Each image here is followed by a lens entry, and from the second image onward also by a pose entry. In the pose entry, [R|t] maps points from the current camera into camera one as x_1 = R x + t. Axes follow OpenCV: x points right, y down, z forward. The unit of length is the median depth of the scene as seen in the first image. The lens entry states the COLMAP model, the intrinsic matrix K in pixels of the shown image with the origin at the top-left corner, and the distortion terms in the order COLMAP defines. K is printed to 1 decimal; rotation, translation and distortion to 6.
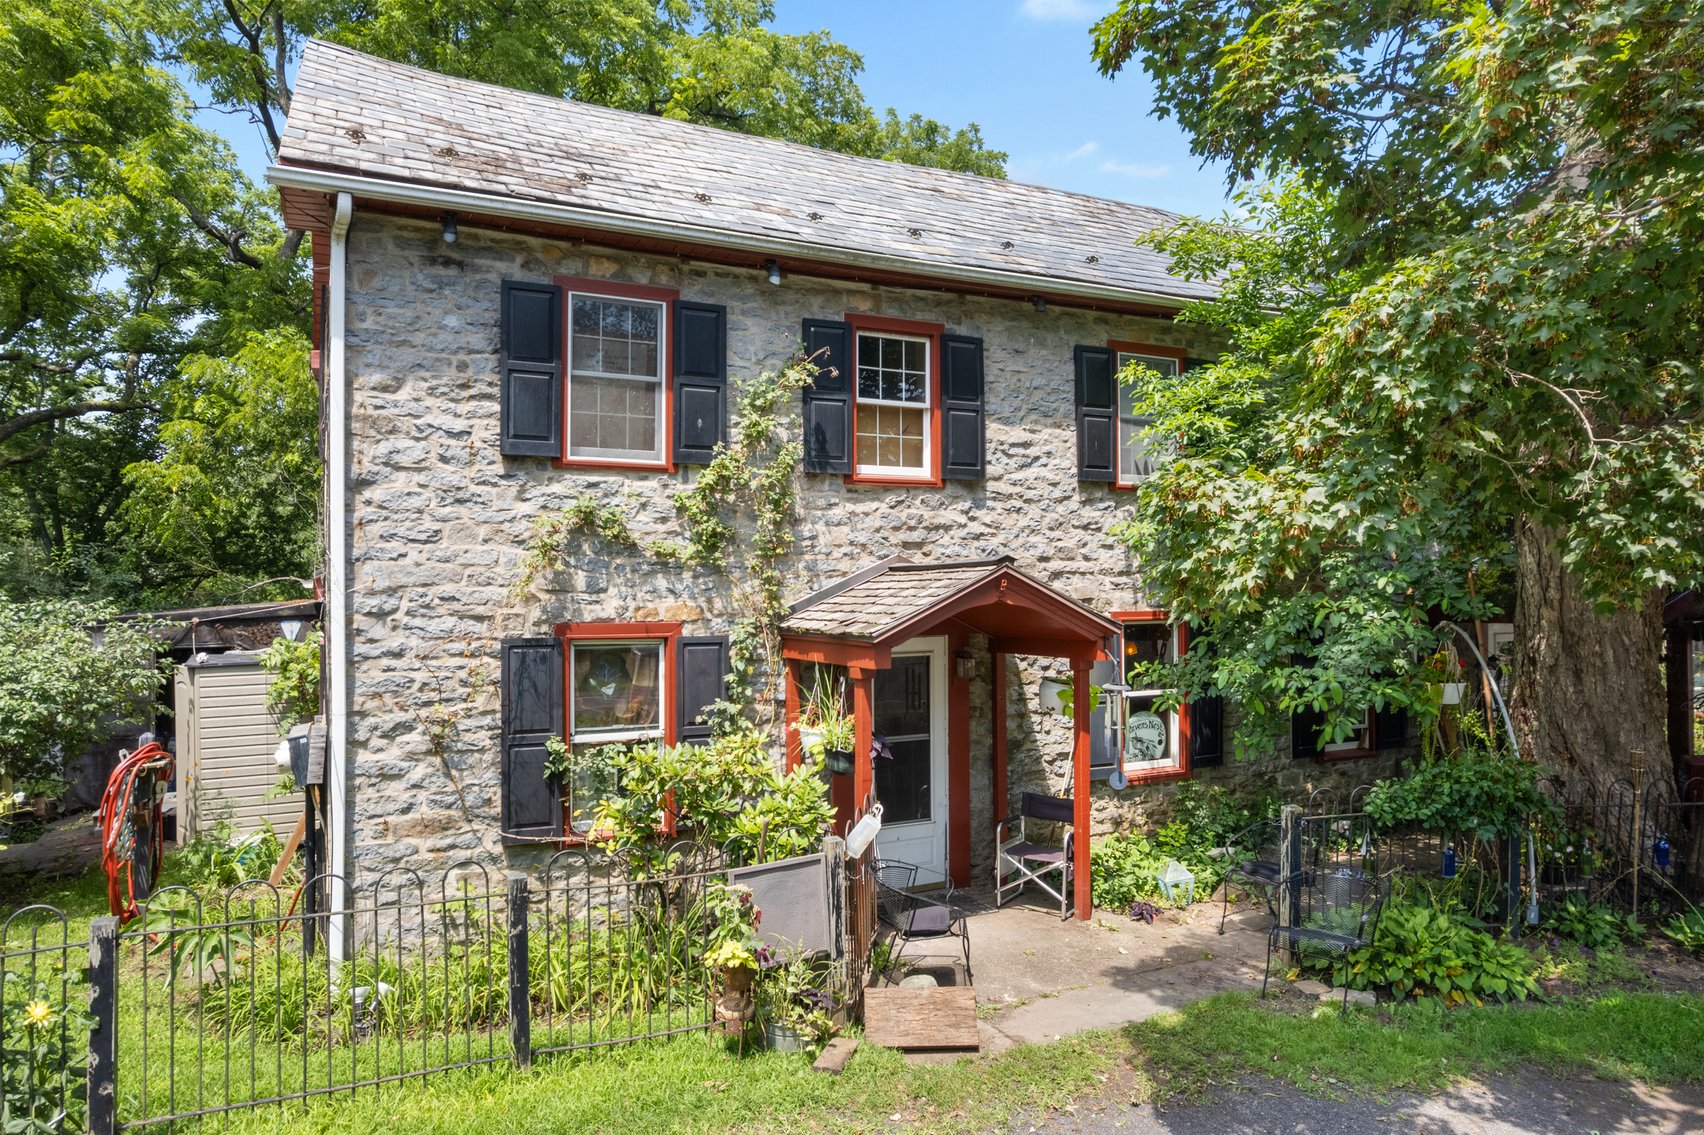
lens RADIAL K [[1082.7, 0, 852.0], [0, 1082.7, 567.5], [0, 0, 1]] dist [-0.074662, 0.065962]
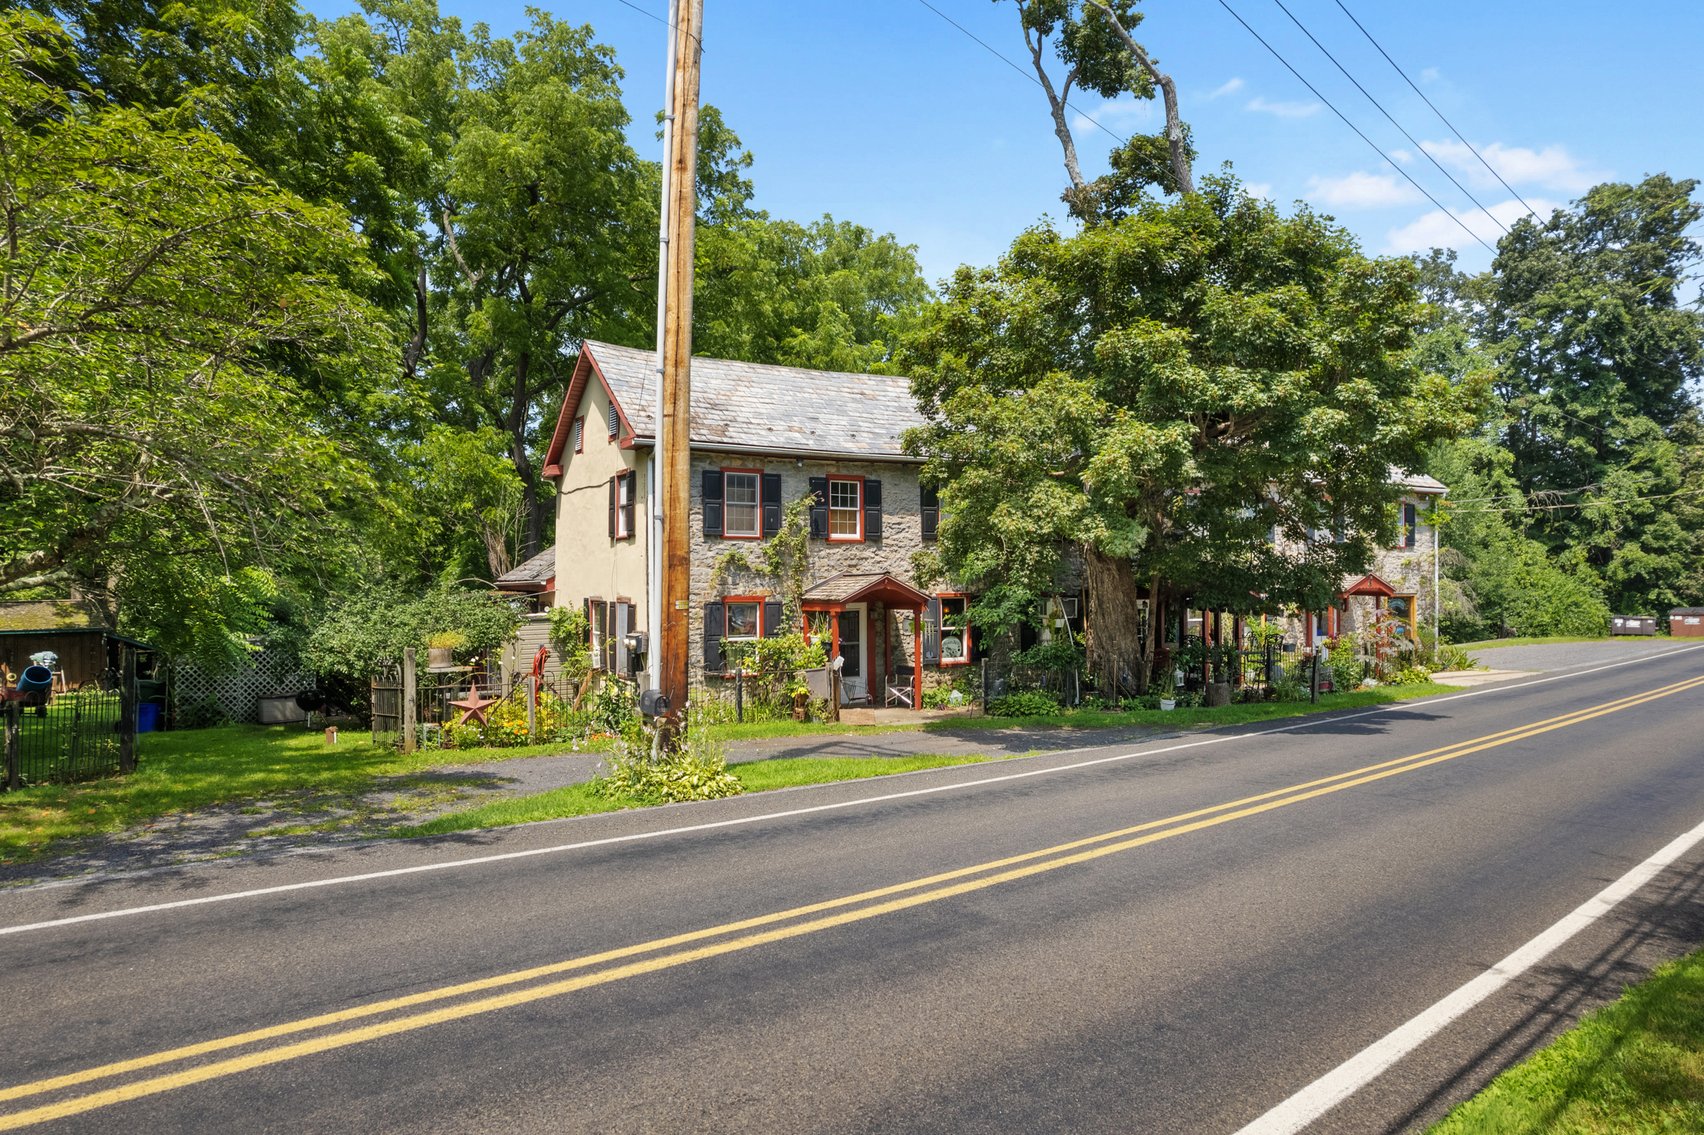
lens RADIAL K [[1082.7, 0, 852.0], [0, 1082.7, 567.5], [0, 0, 1]] dist [-0.074662, 0.065962]
pose [[0.997679, -0.000878, 0.068082, -0.122924], [0.000819, 0.999999, 0.000902, -0.020911], [-0.068083, -0.000844, 0.997679, -1.594364]]
